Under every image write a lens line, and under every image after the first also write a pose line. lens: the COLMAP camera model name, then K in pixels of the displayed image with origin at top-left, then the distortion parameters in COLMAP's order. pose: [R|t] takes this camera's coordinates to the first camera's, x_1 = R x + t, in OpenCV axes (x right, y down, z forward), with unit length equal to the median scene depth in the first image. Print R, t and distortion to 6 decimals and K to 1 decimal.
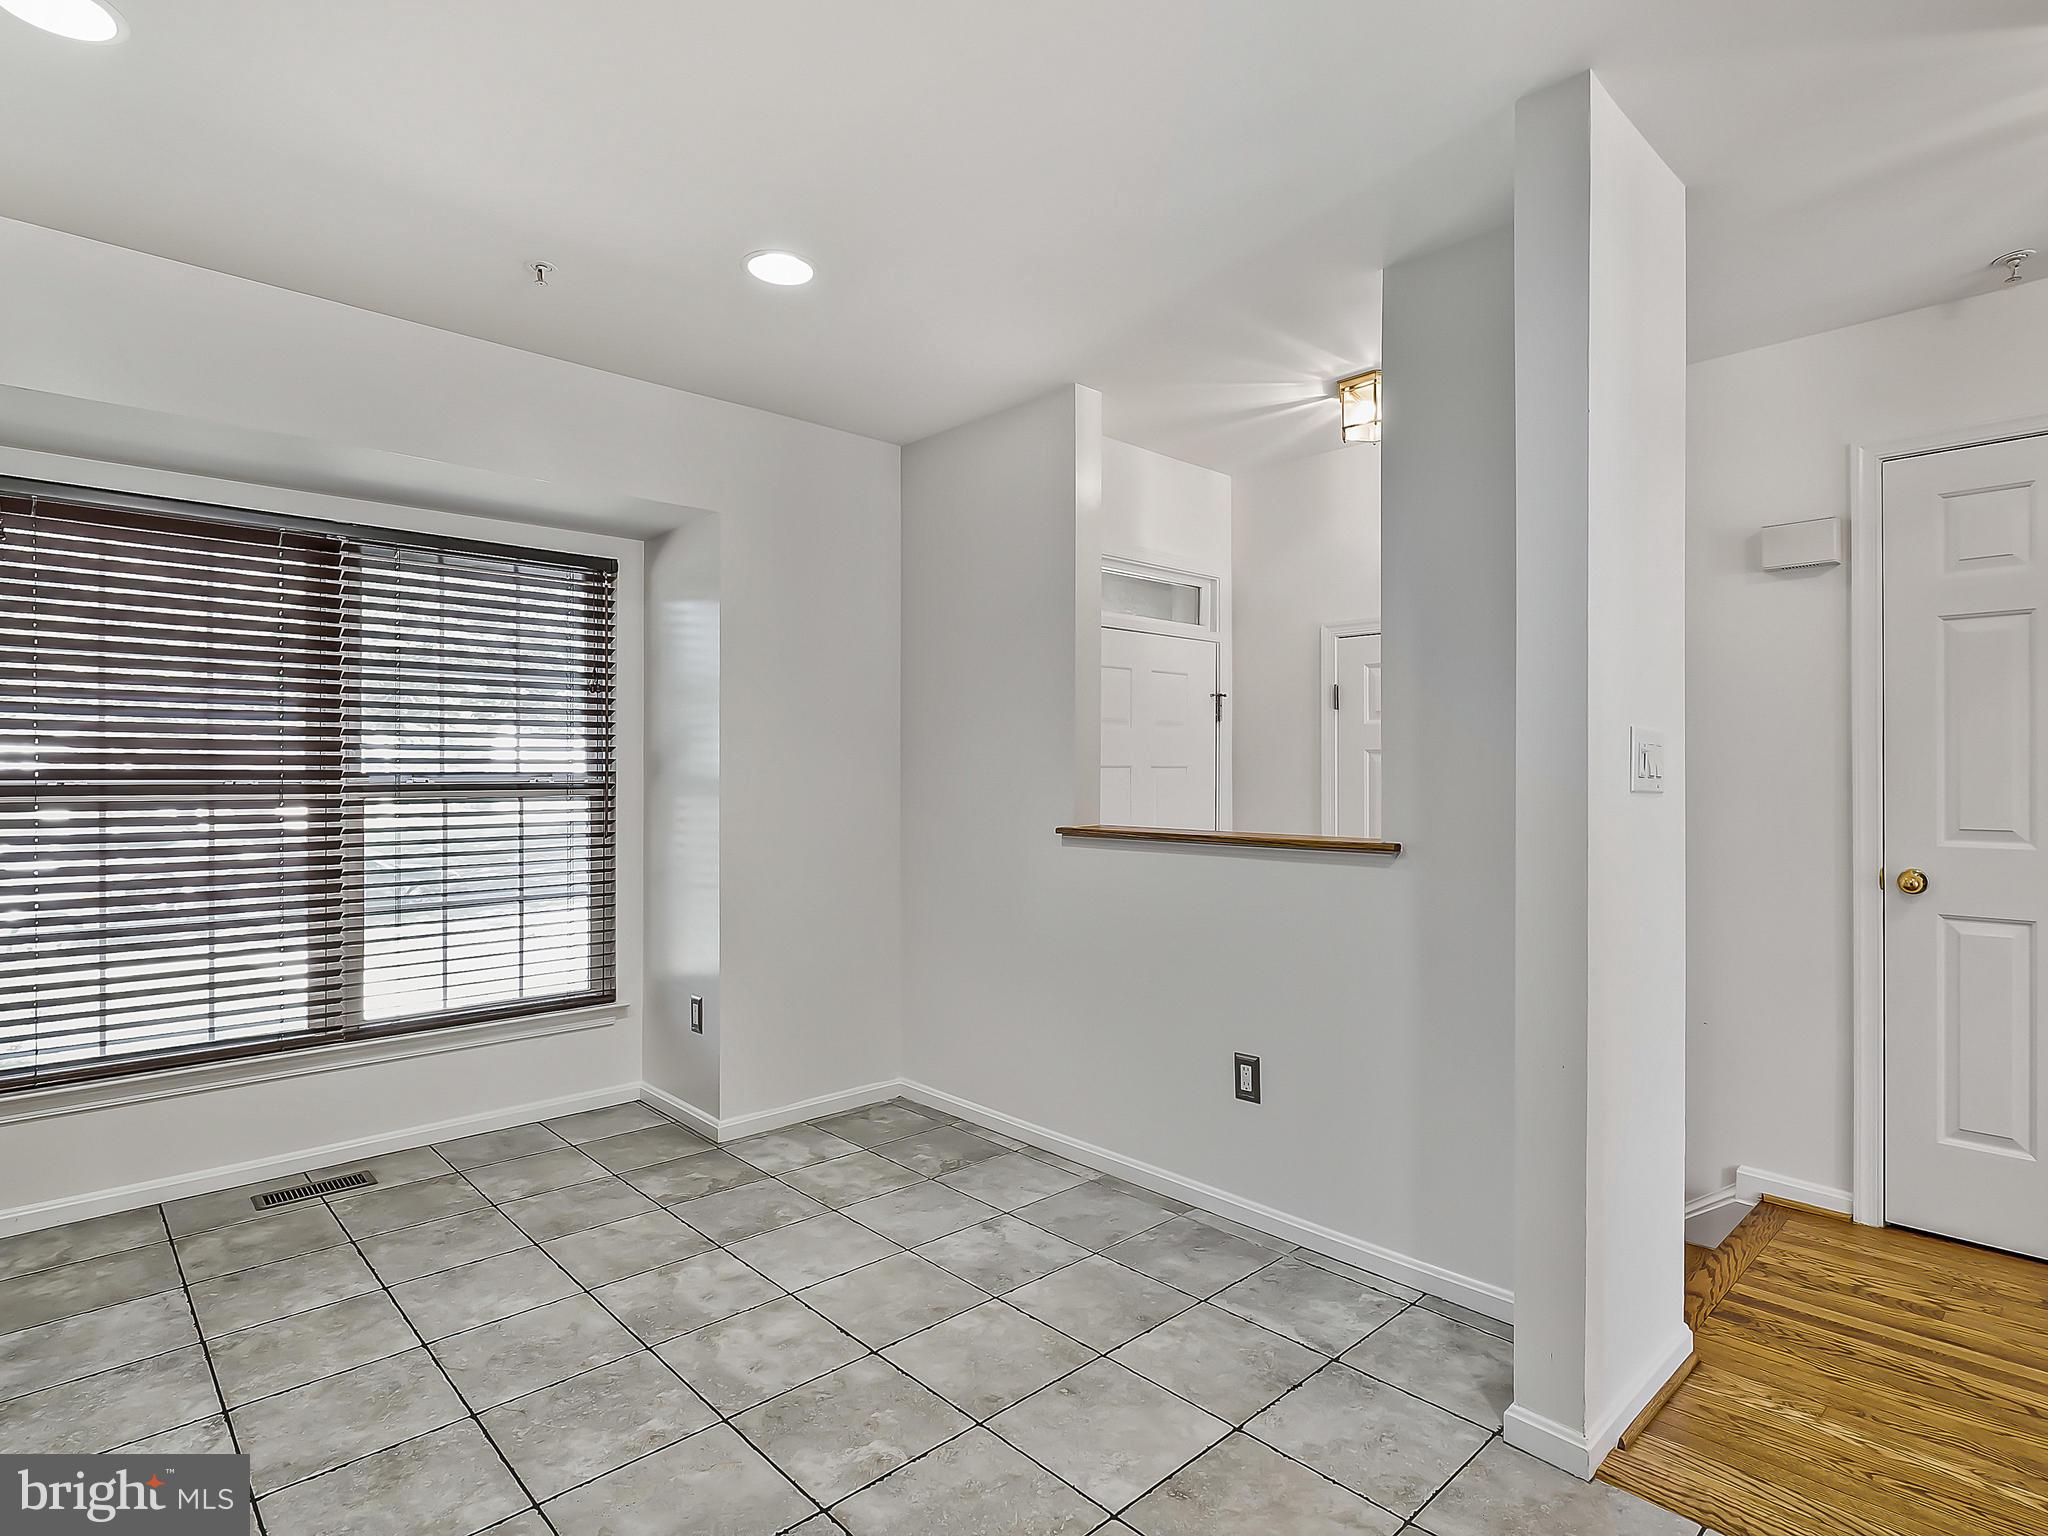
lens RADIAL K [[1066.7, 0, 1032.2], [0, 1066.7, 766.7], [0, 0, 1]] dist [0.001300, 0.001118]
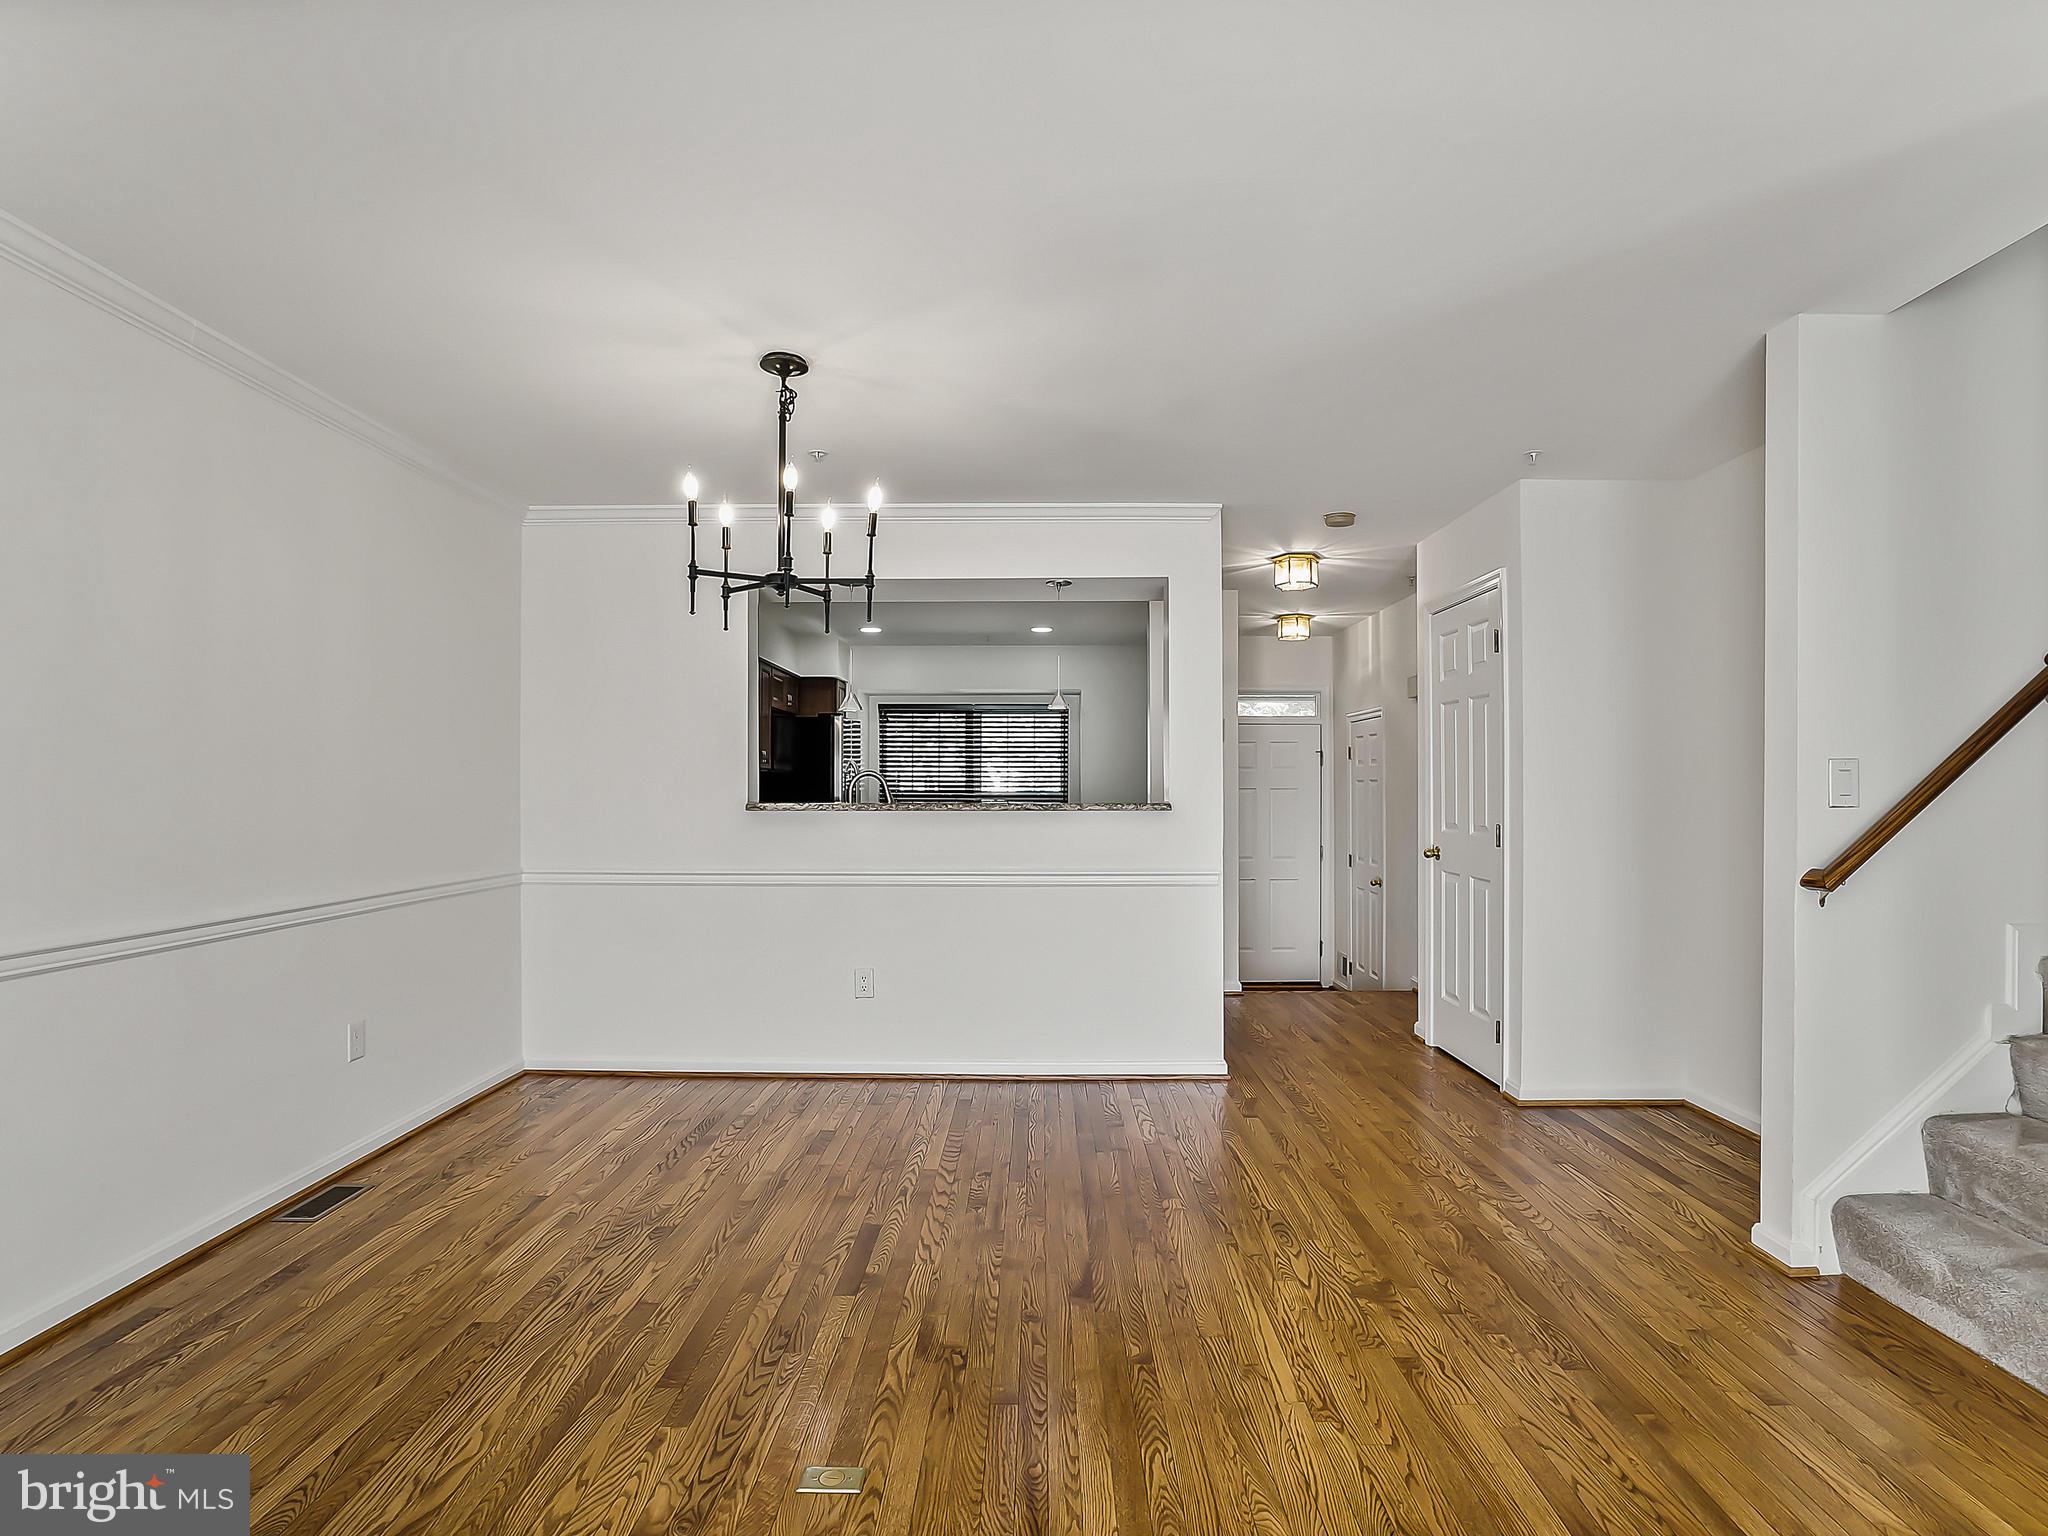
lens RADIAL K [[1082.7, 0, 1028.2], [0, 1082.7, 788.9], [0, 0, 1]] dist [-0.056803, 0.020214]
pose [[0.723073, -0.000414, -0.690771, 1.575811], [0.003117, 0.999992, 0.002663, -0.008415], [0.690764, -0.004079, 0.723069, -1.076426]]
